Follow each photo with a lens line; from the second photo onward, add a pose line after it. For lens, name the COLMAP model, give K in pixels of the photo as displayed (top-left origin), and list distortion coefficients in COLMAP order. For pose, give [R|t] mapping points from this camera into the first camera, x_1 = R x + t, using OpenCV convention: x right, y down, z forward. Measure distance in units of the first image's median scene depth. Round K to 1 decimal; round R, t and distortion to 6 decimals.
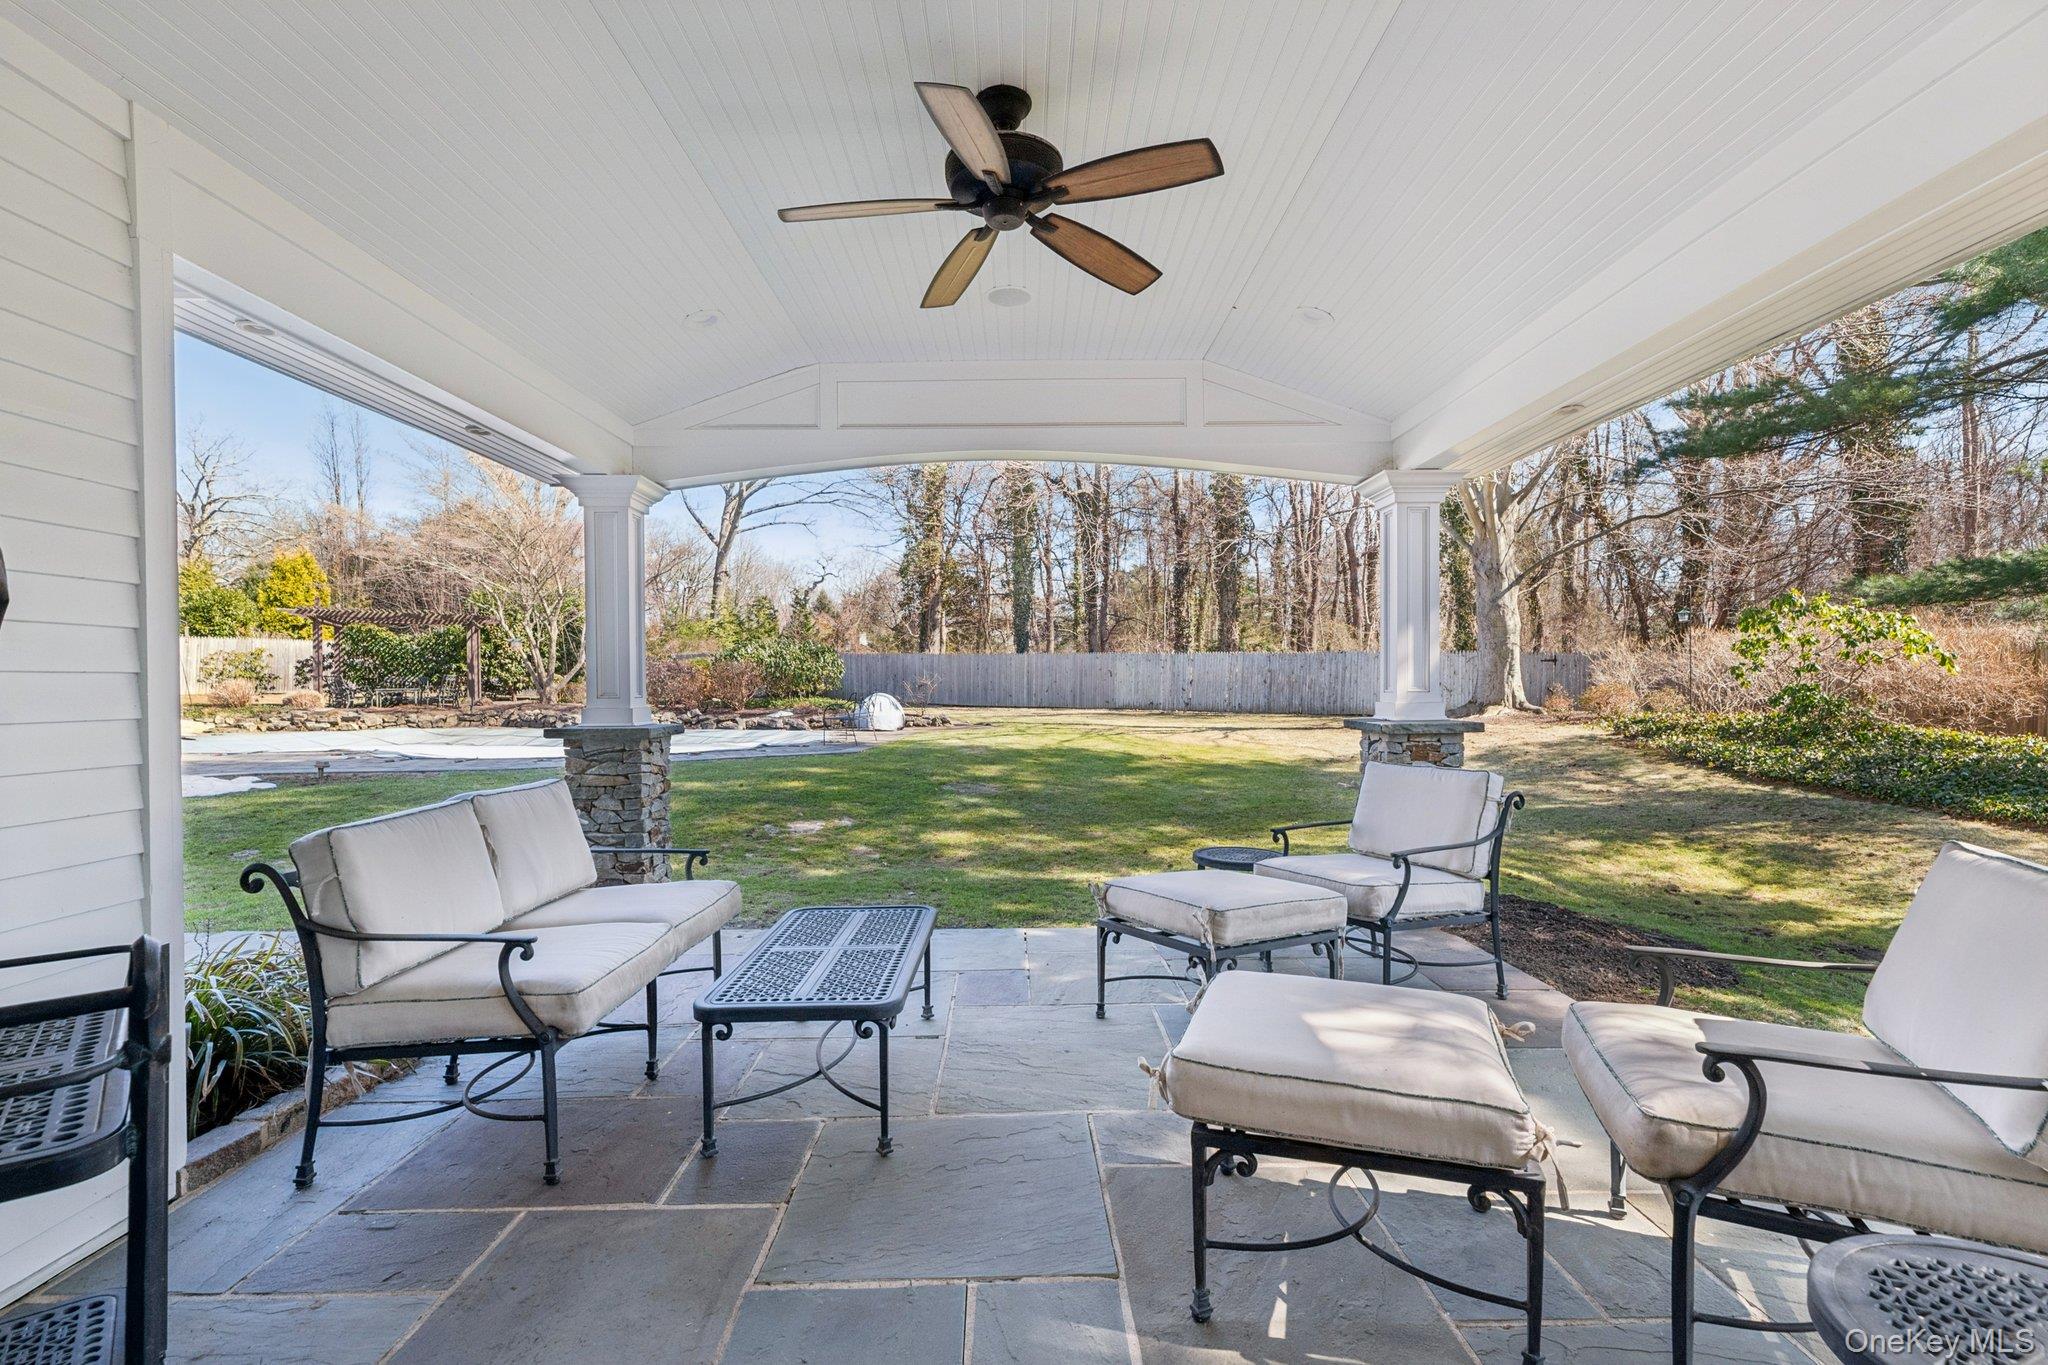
lens RADIAL K [[935.1, 0, 1025.7], [0, 935.1, 684.7], [0, 0, 1]] dist [0.009617, -0.002600]
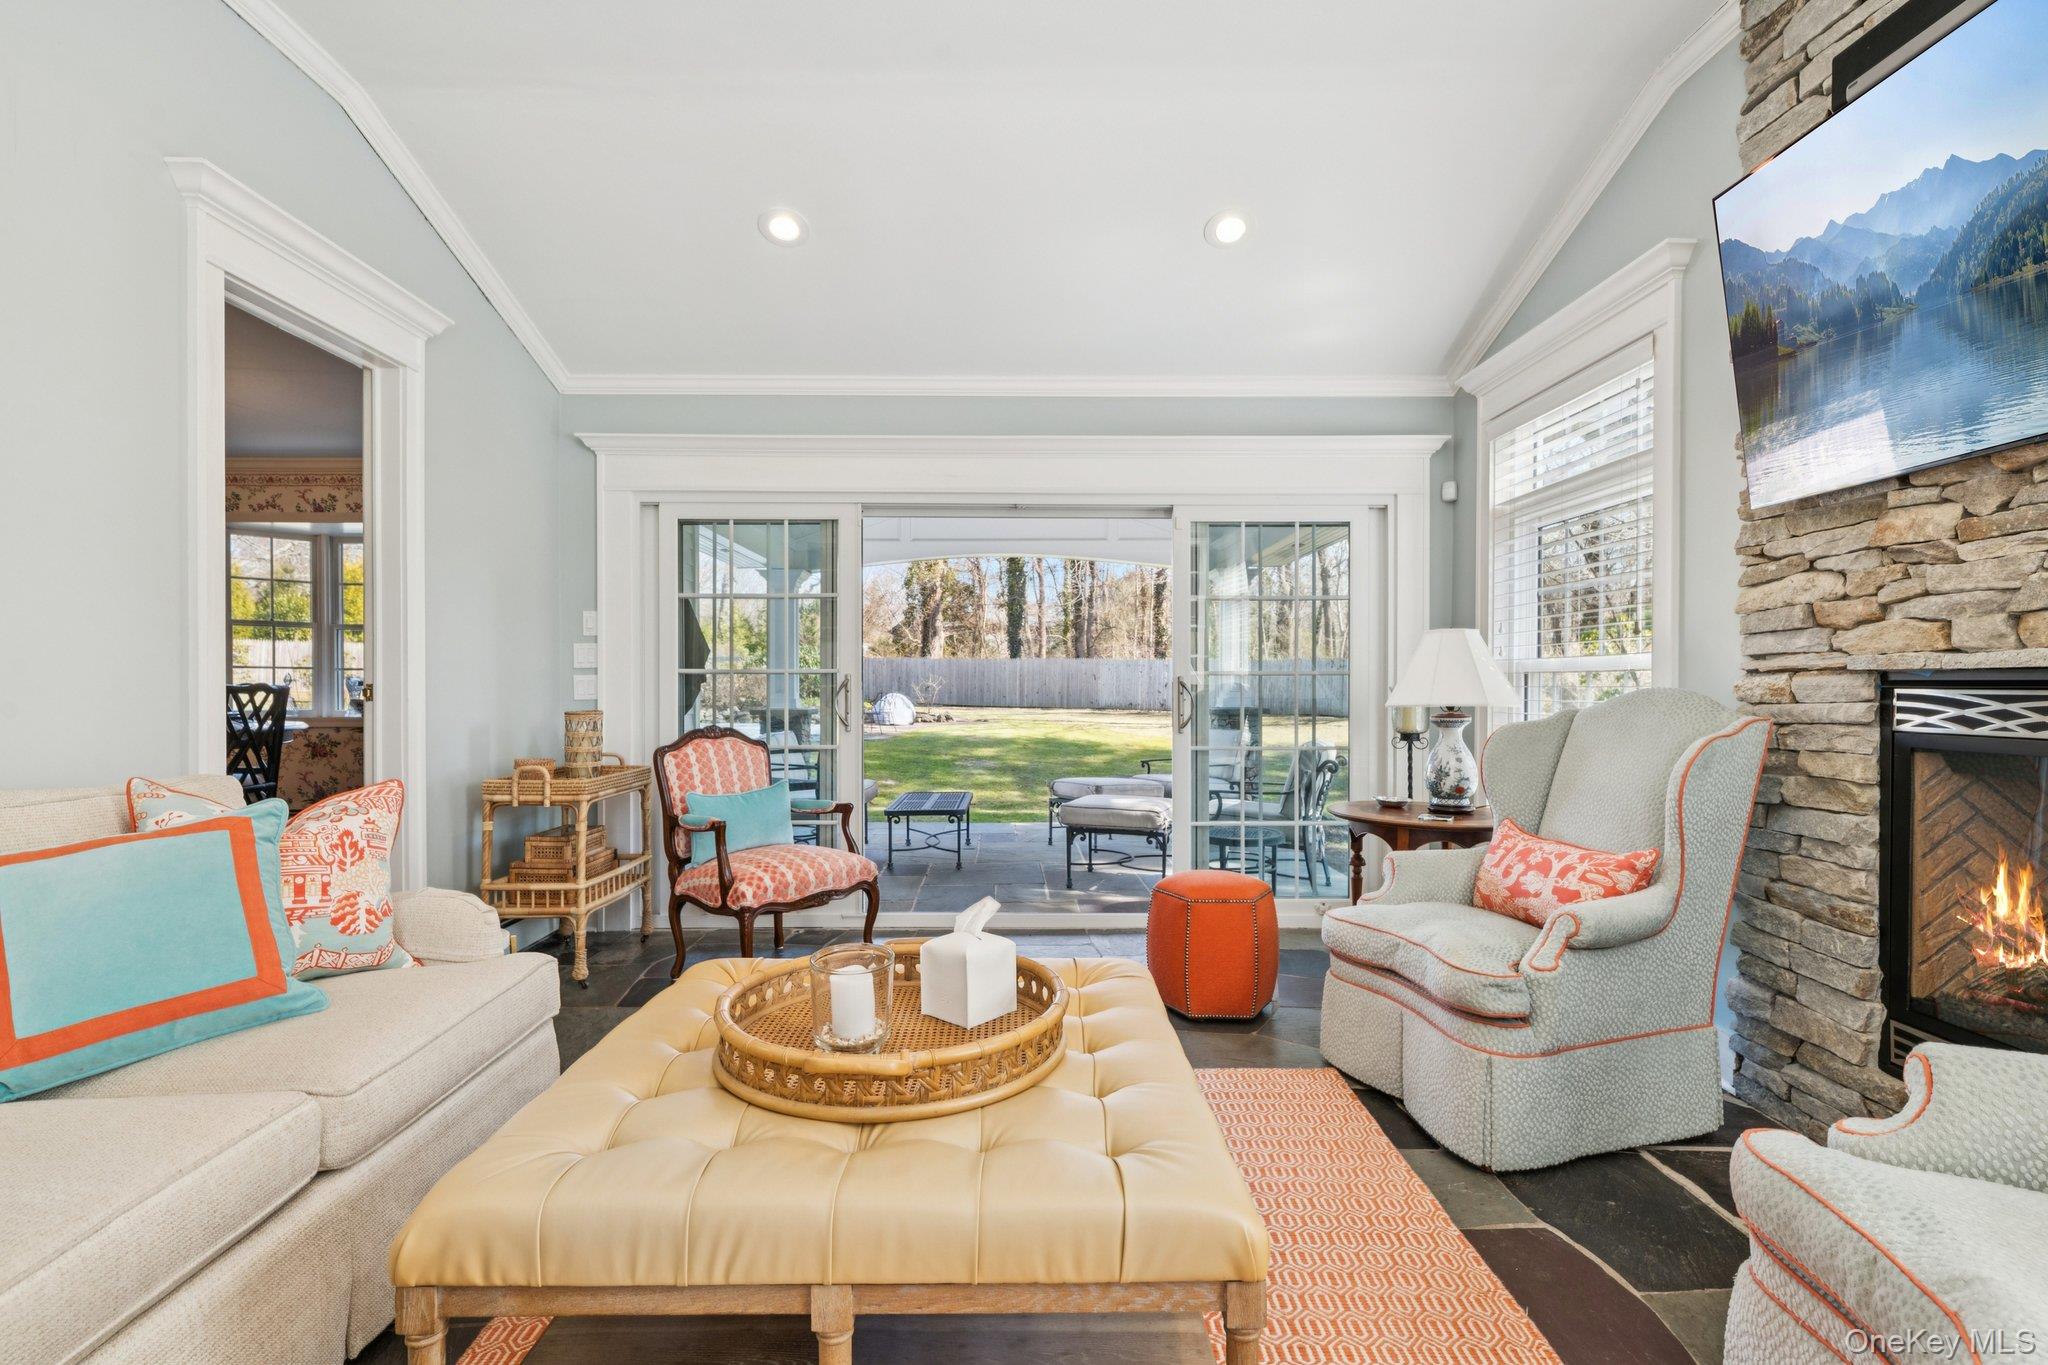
lens RADIAL K [[971.3, 0, 1028.3], [0, 971.3, 691.8], [0, 0, 1]] dist [0.003052, -0.002946]
pose [[0.999945, 0.004217, 0.009587, 0.000989], [-0.004265, 0.999979, 0.004962, 0.000066], [-0.009566, -0.005003, 0.999942, -0.140601]]
